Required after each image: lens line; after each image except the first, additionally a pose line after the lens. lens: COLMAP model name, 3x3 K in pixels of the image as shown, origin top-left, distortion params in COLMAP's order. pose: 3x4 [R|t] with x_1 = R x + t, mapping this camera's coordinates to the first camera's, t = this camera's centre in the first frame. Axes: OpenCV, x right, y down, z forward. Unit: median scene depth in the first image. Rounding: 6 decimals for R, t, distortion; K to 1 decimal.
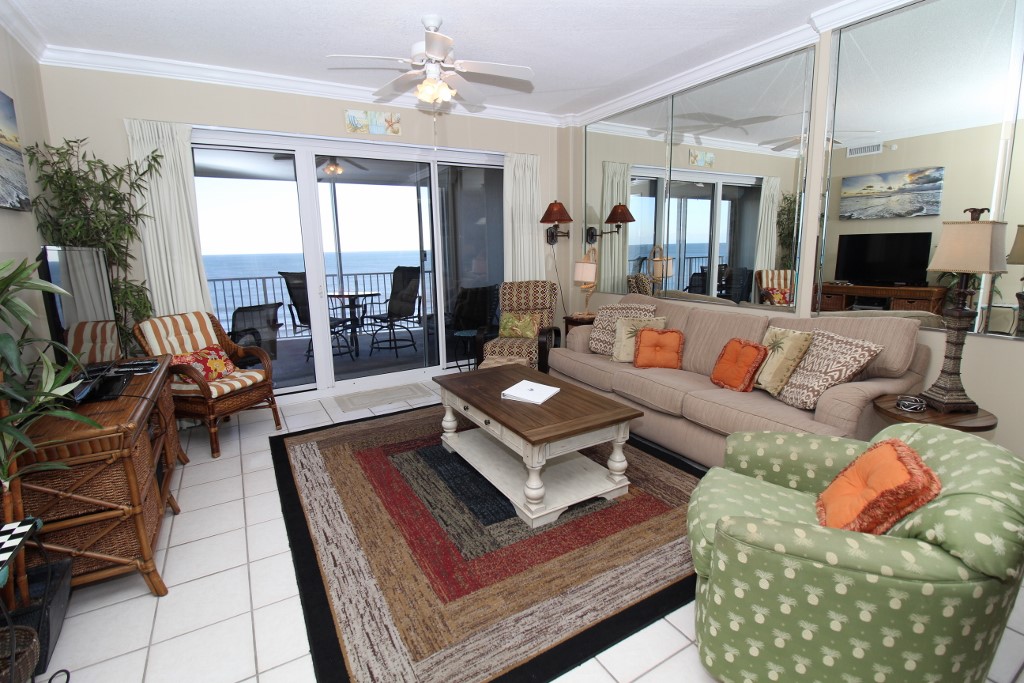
lens RADIAL K [[476.1, 0, 508.4], [0, 476.1, 327.0], [0, 0, 1]] dist [0.001475, -0.010035]
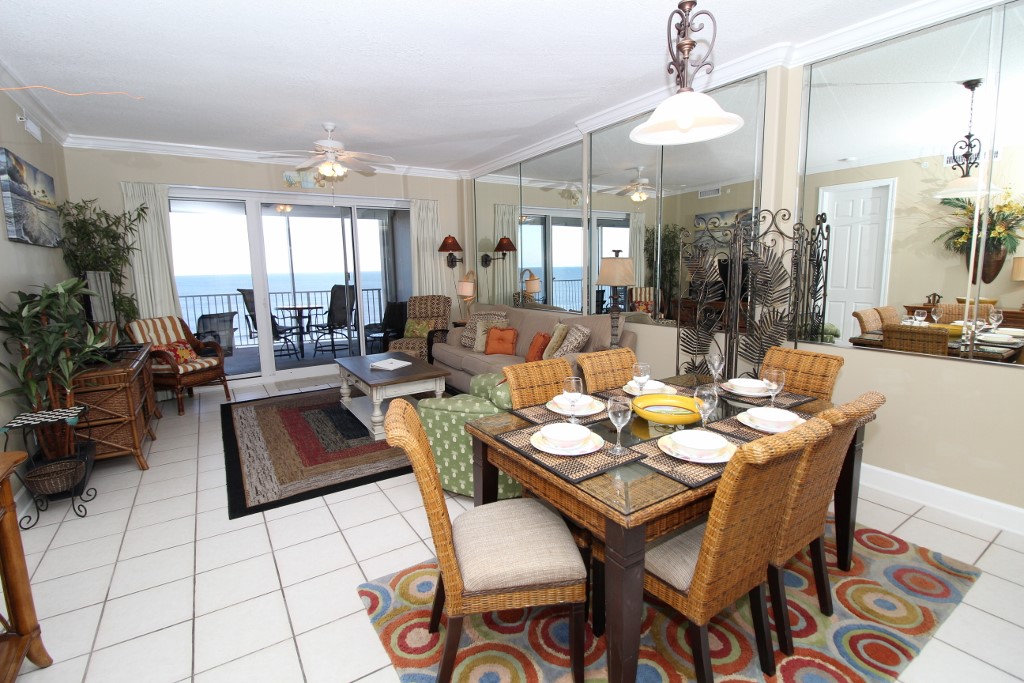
lens RADIAL K [[473.3, 0, 509.0], [0, 473.3, 330.4], [0, 0, 1]] dist [0.000078, -0.012336]
pose [[0.999143, -0.003764, 0.041230, 0.287759], [0.005181, 0.999397, -0.034337, 0.063377], [-0.041076, 0.034521, 0.998559, -0.431332]]
